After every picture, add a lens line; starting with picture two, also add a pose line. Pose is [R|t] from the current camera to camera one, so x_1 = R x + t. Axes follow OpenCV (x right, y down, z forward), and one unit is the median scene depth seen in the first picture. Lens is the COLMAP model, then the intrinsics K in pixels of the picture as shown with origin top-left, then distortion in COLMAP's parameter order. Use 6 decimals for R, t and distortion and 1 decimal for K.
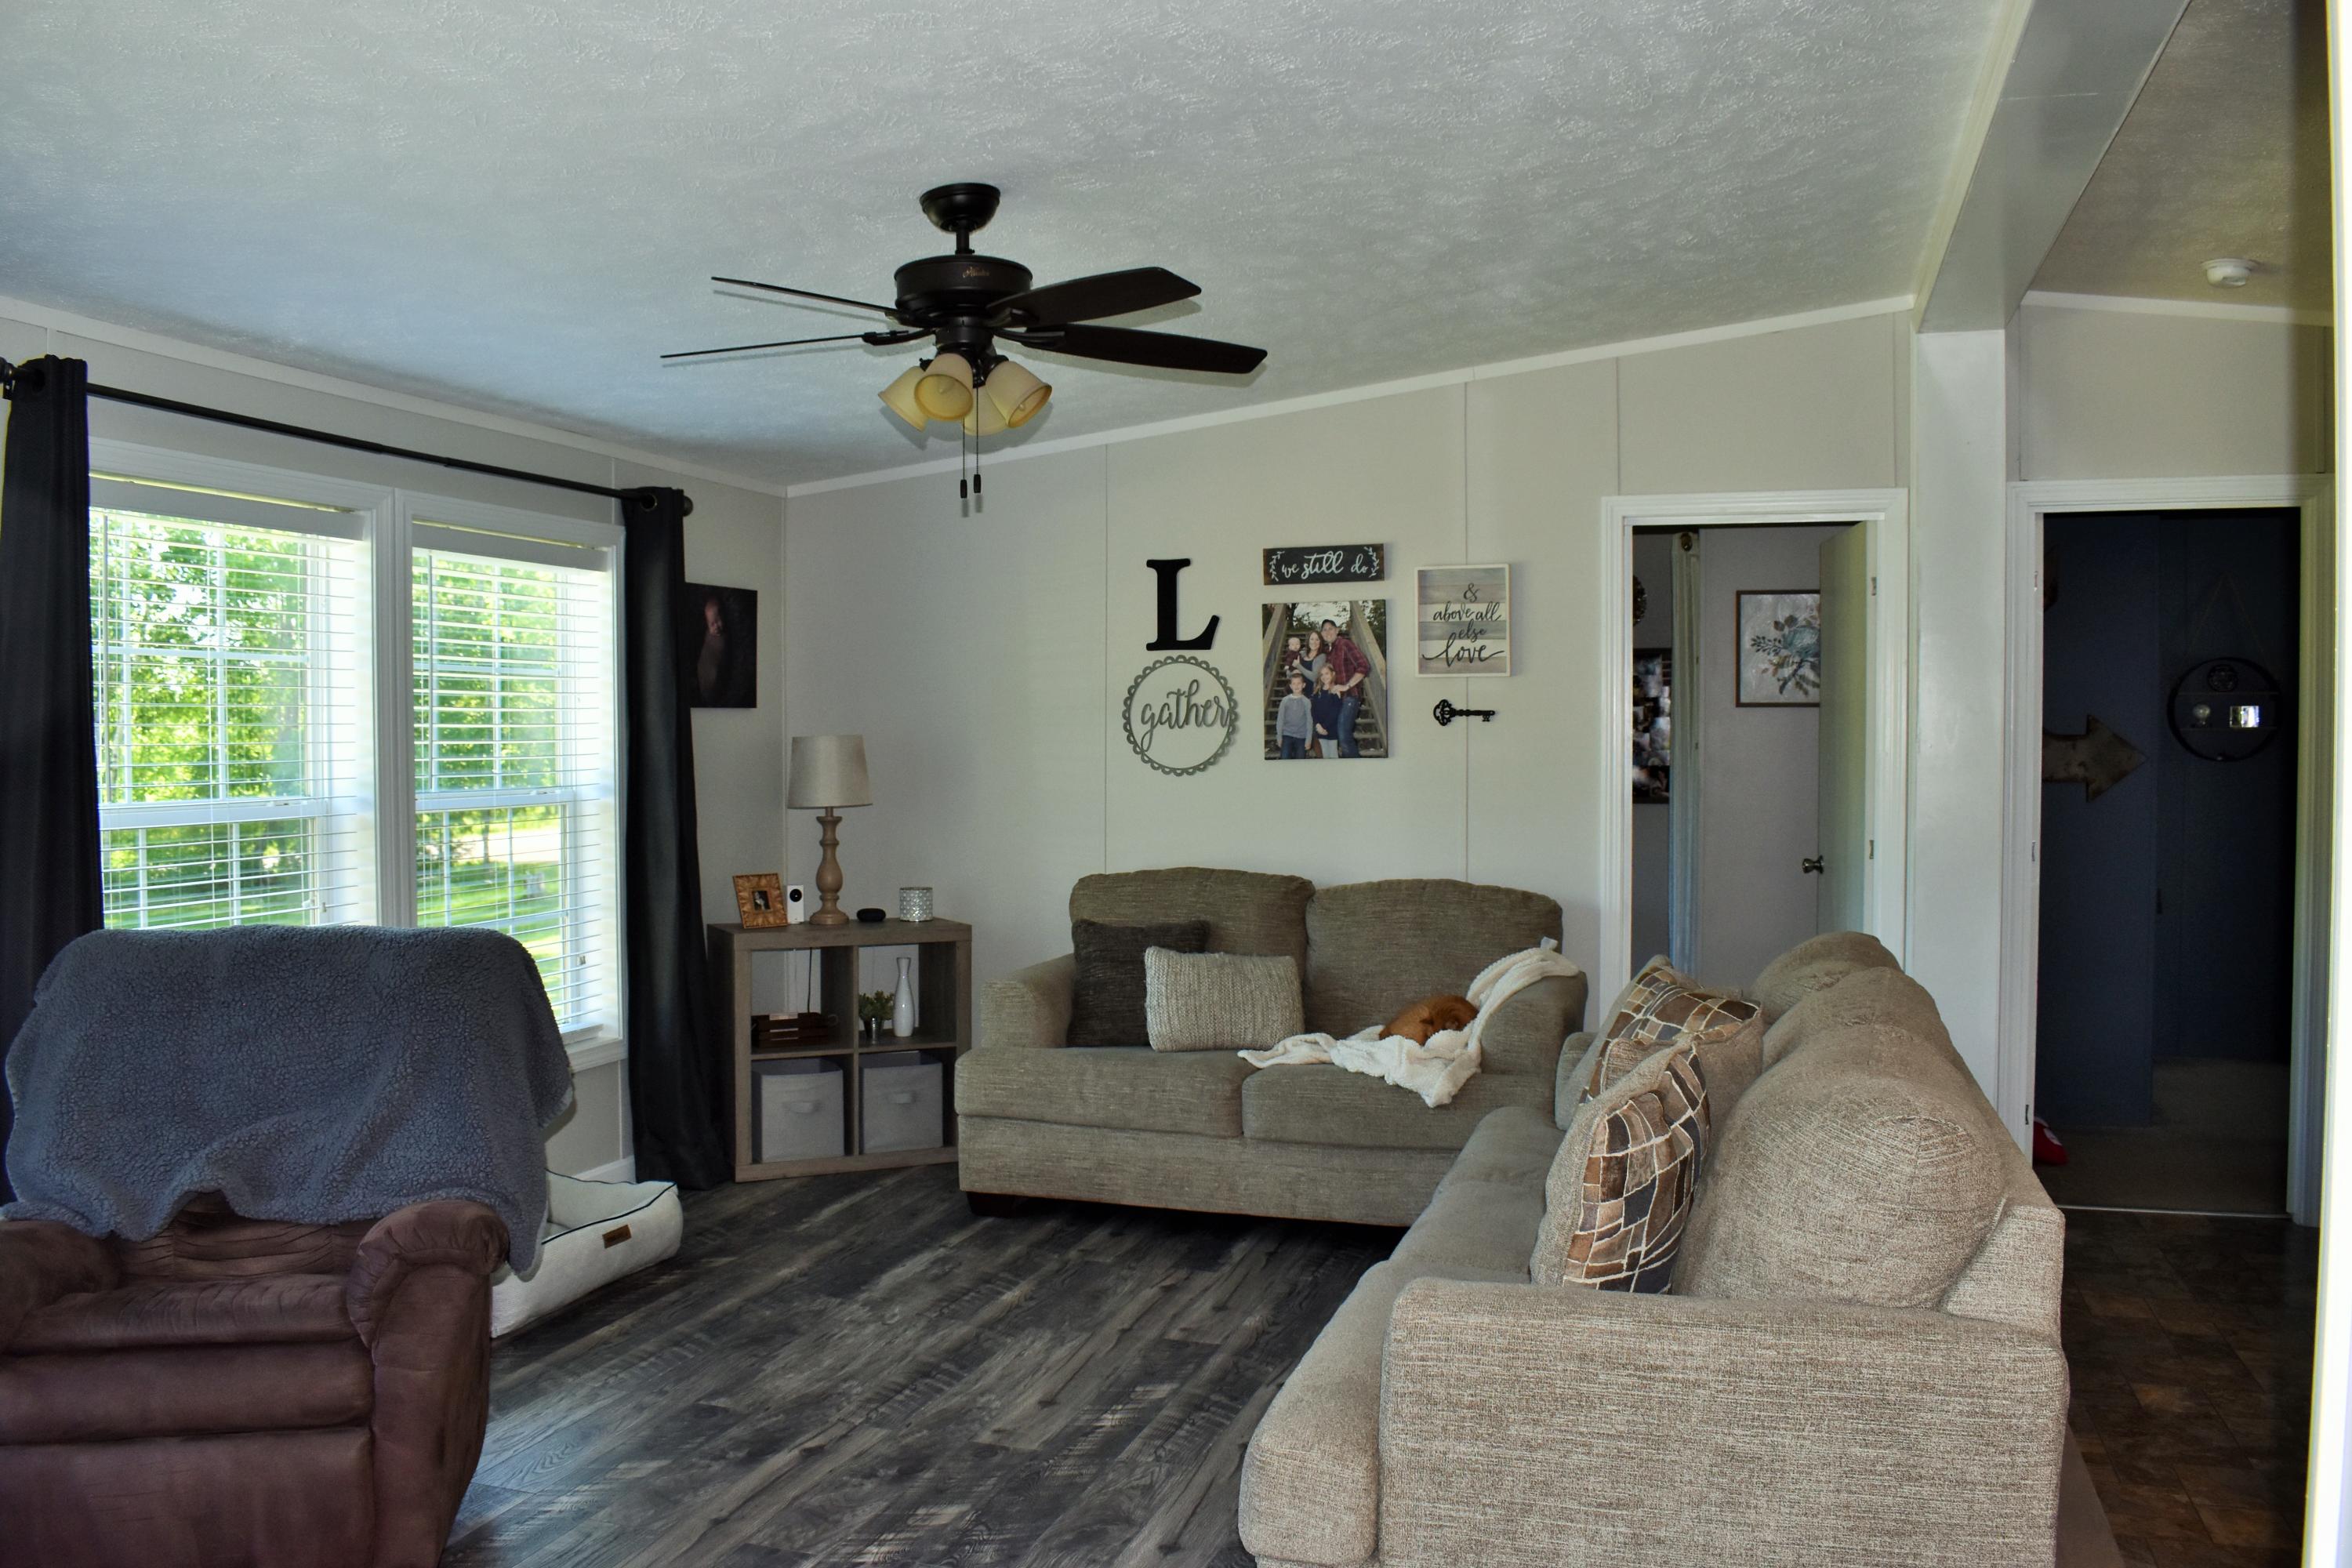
lens RADIAL K [[1841.1, 0, 1183.7], [0, 1841.1, 790.1], [0, 0, 1]] dist [-0.096240, 0.016329]
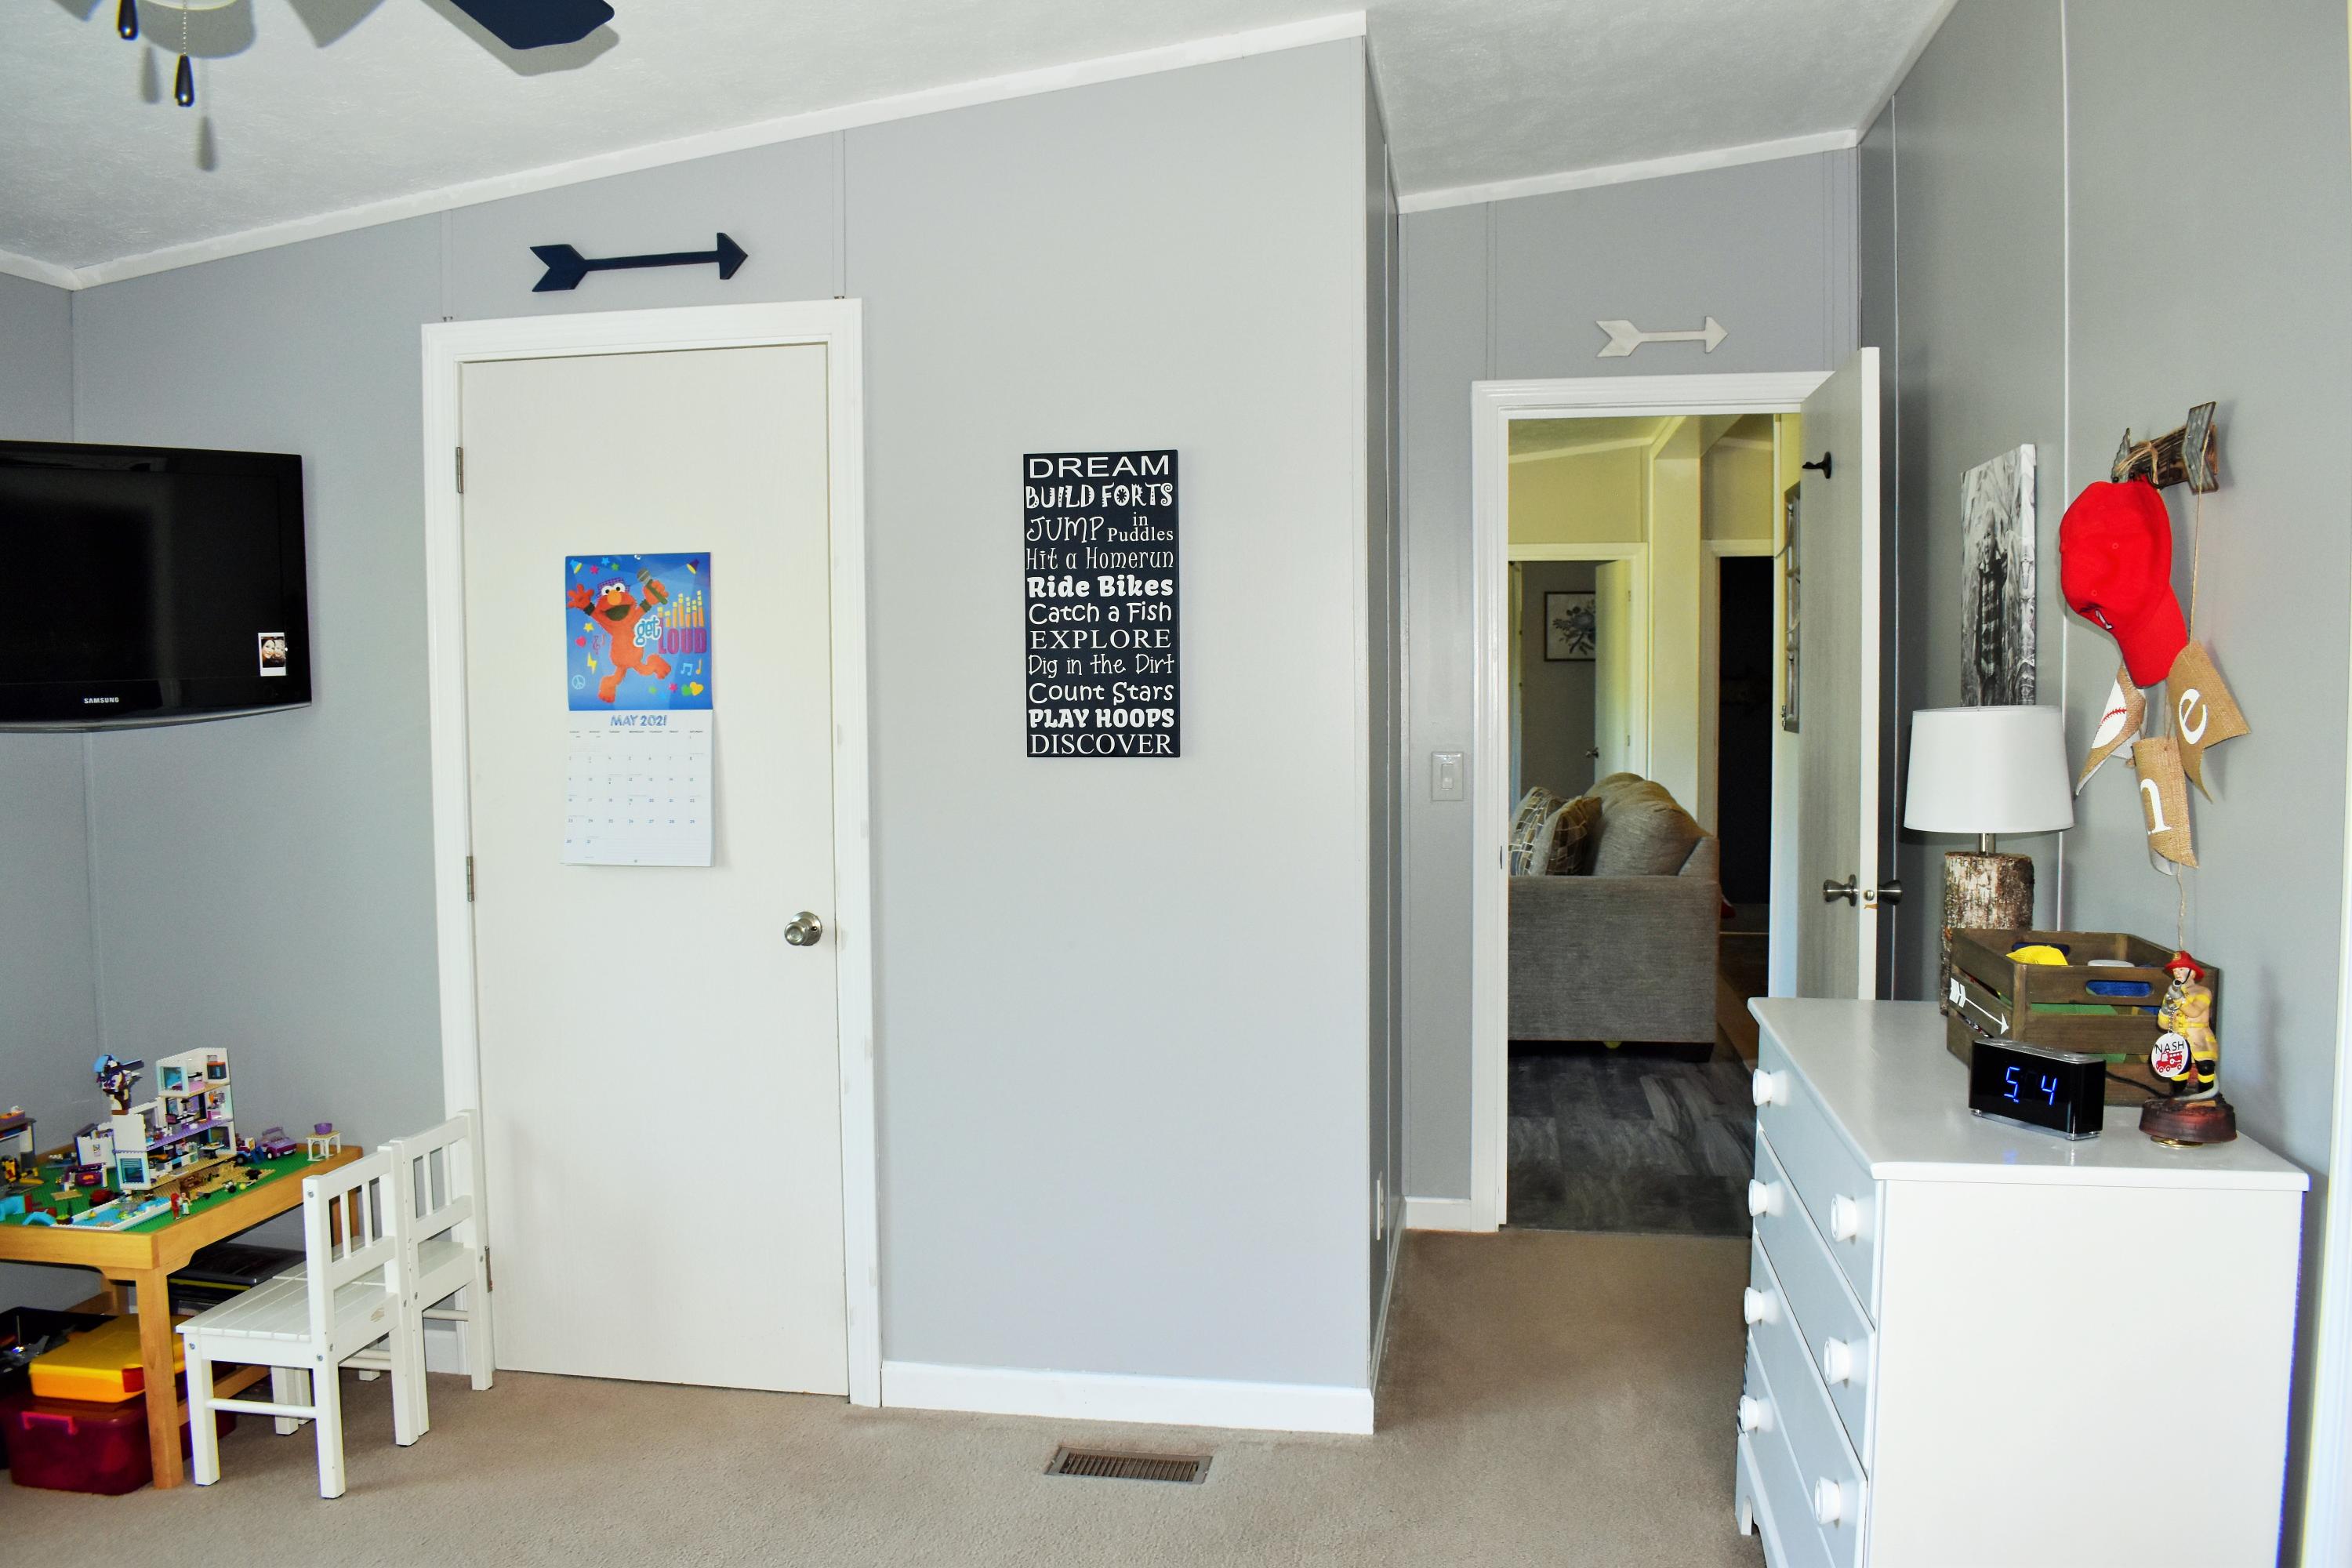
lens RADIAL K [[1841.1, 0, 1183.7], [0, 1841.1, 790.1], [0, 0, 1]] dist [-0.096240, 0.016329]
pose [[0.988964, -0.018096, 0.147048, -0.273716], [0.013913, 0.999470, 0.029419, 0.017912], [-0.147503, -0.027048, 0.988692, -0.614326]]
